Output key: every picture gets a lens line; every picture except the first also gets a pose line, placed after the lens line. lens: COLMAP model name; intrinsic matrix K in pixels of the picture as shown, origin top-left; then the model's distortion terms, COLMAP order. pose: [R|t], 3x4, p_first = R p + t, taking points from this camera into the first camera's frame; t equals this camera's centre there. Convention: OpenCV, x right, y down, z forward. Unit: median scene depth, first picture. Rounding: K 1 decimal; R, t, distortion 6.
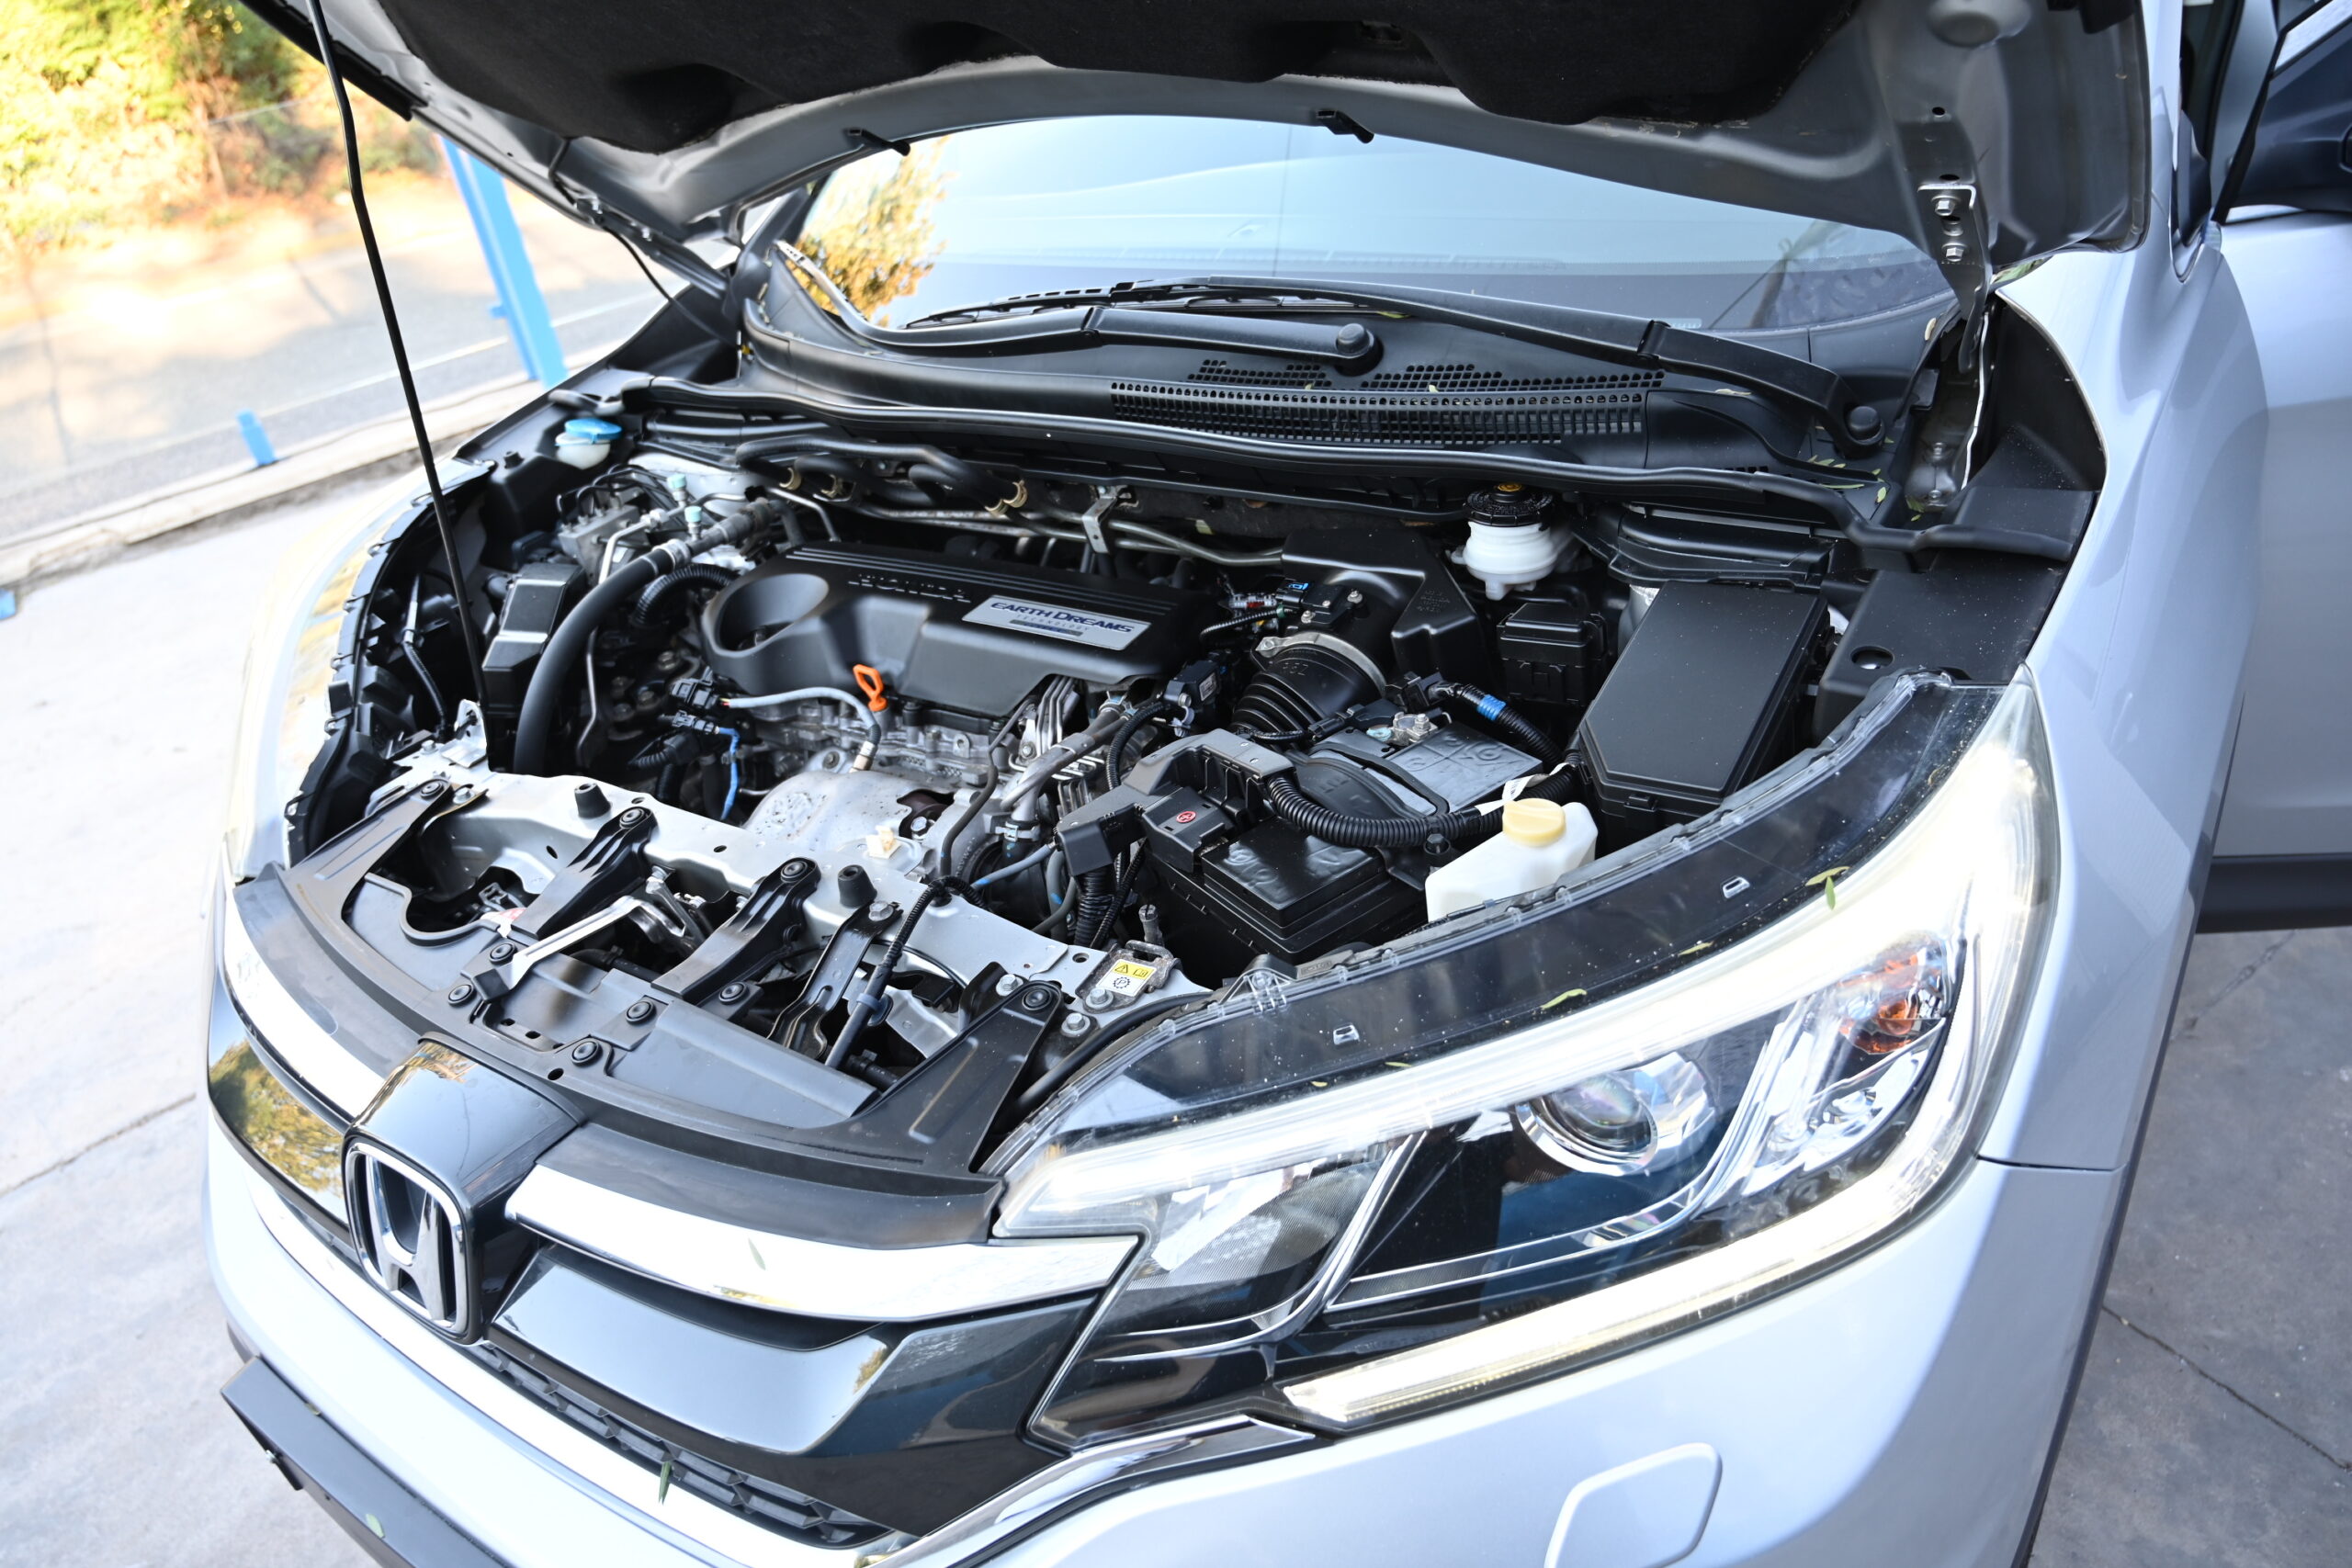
lens RADIAL K [[1539.0, 0, 1174.2], [0, 1539.0, 784.2], [0, 0, 1]] dist [-0.010956, 0.009151]
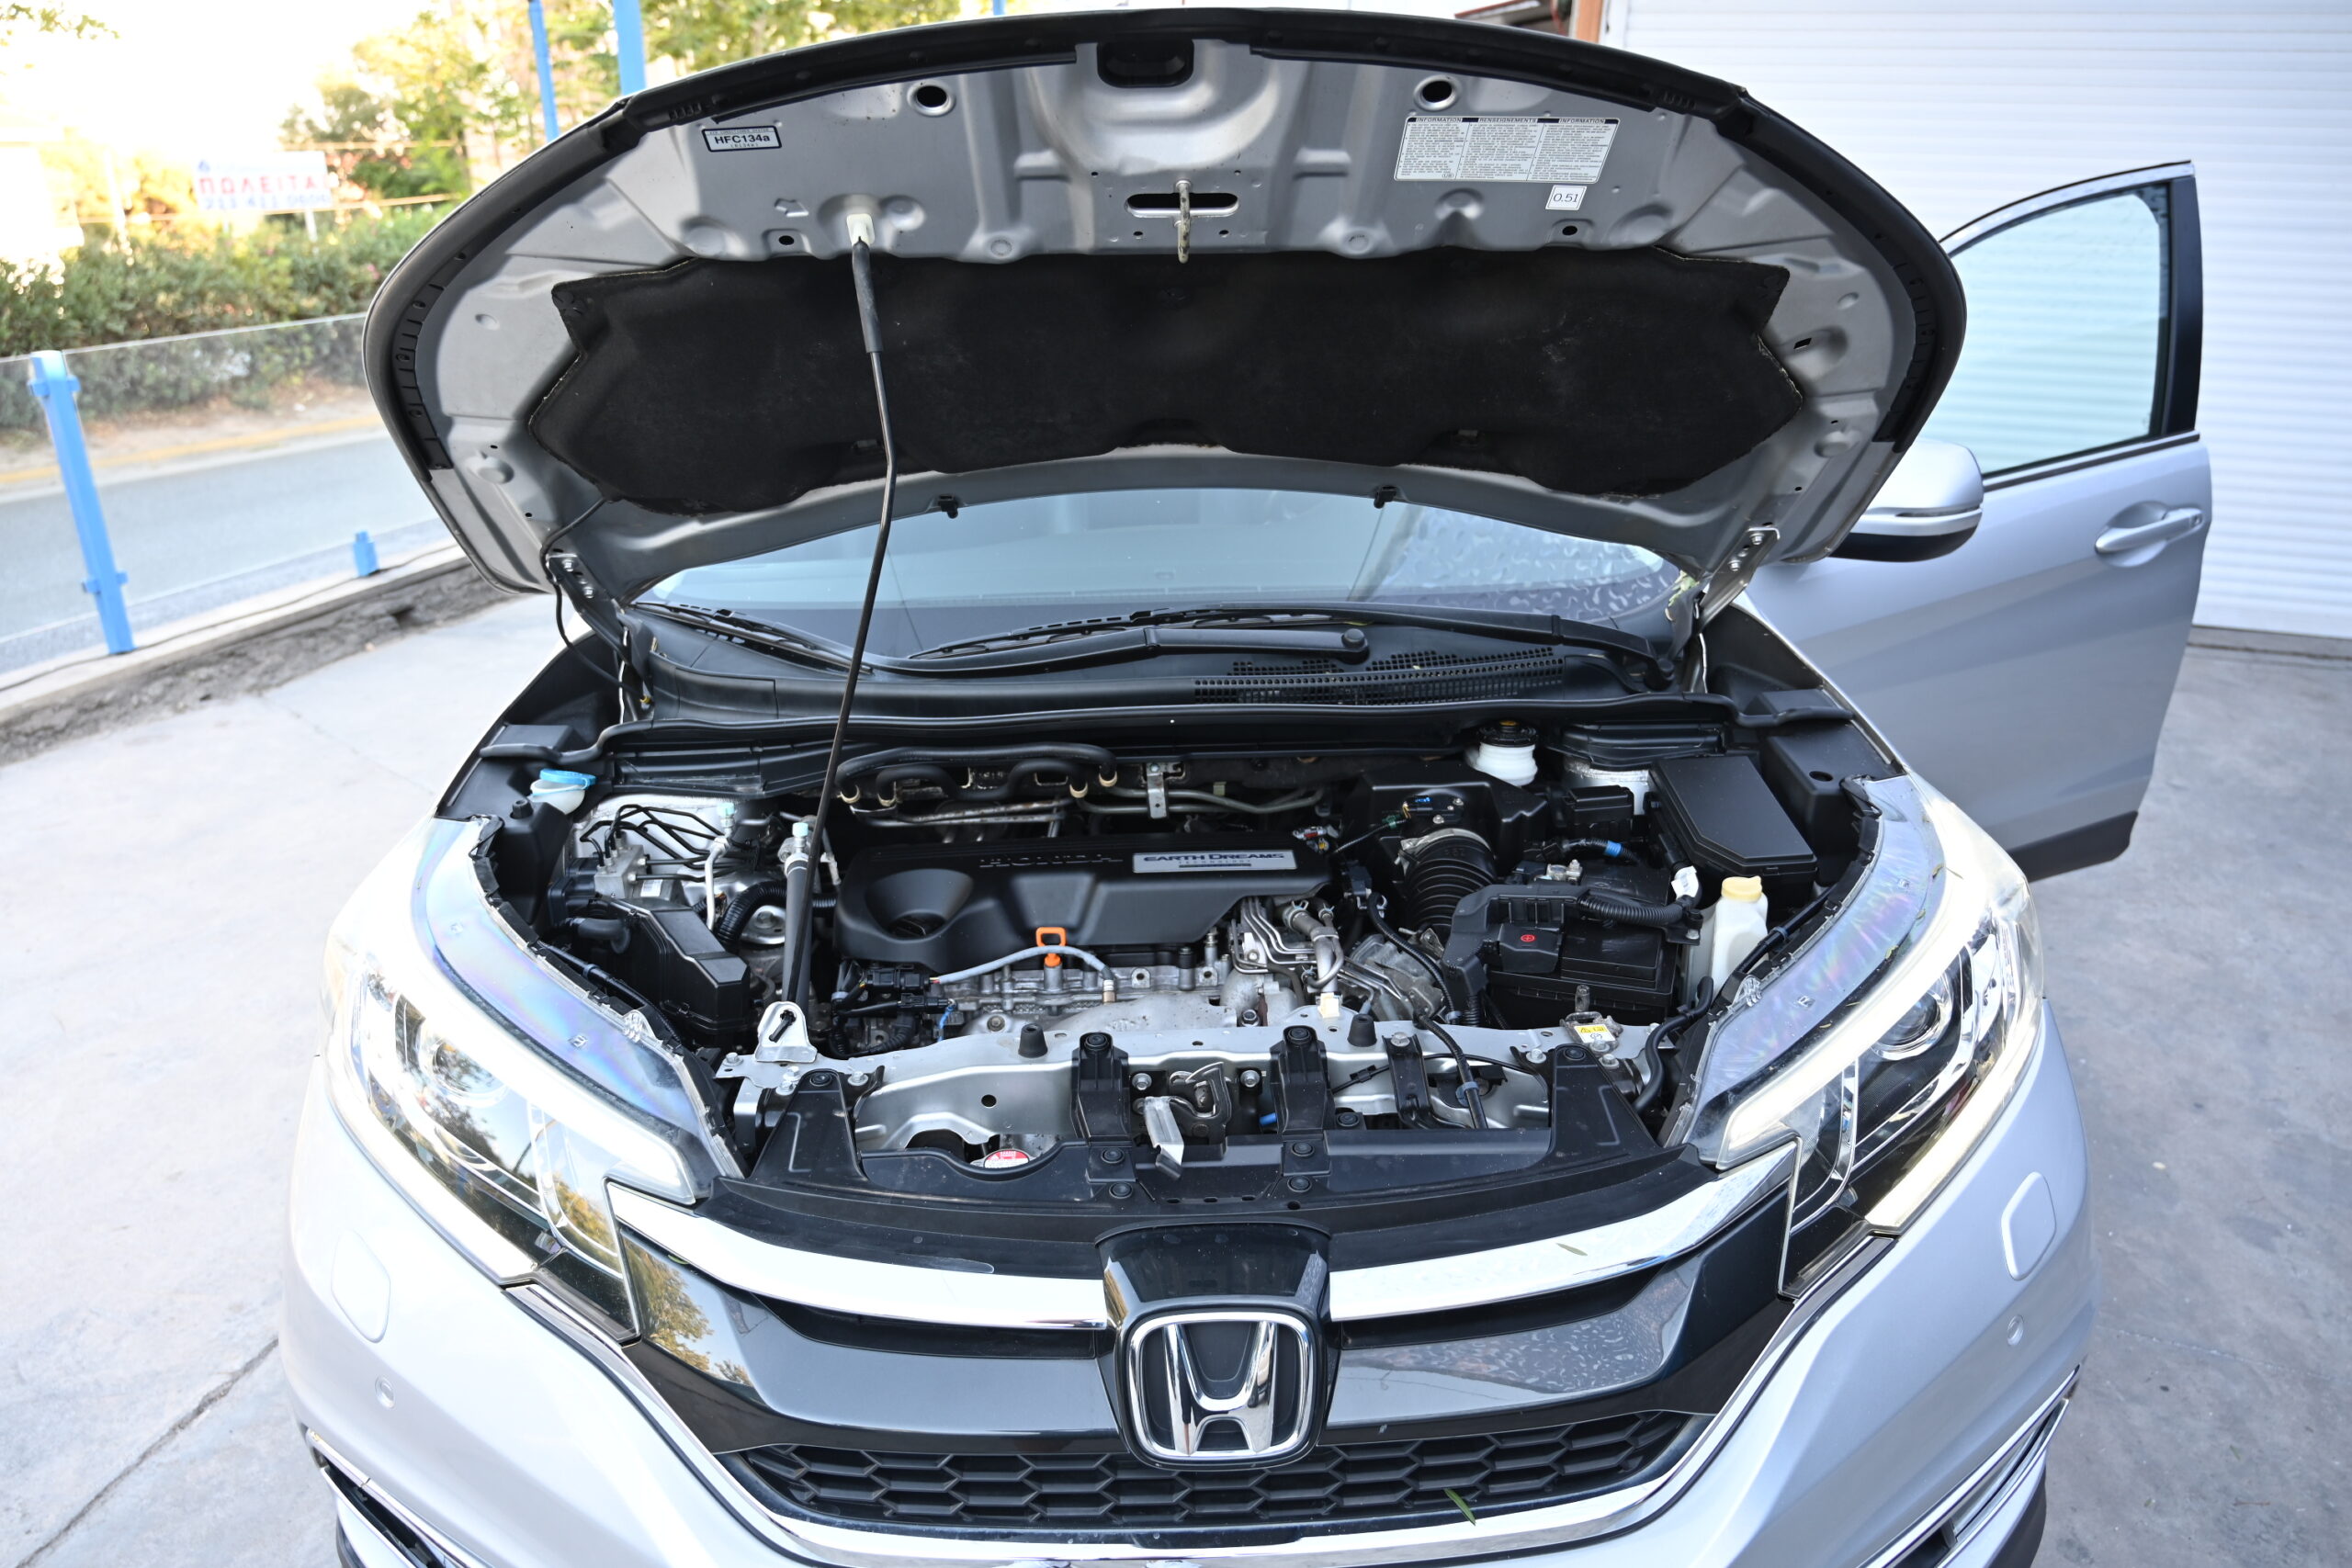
lens RADIAL K [[1539.0, 0, 1176.3], [0, 1539.0, 783.2], [0, 0, 1]] dist [-0.010956, 0.009151]
pose [[0.811128, -0.092331, 0.577534, -0.847961], [0.226513, 0.959990, -0.164655, 0.034660], [-0.539224, 0.264375, 0.799589, -0.010428]]
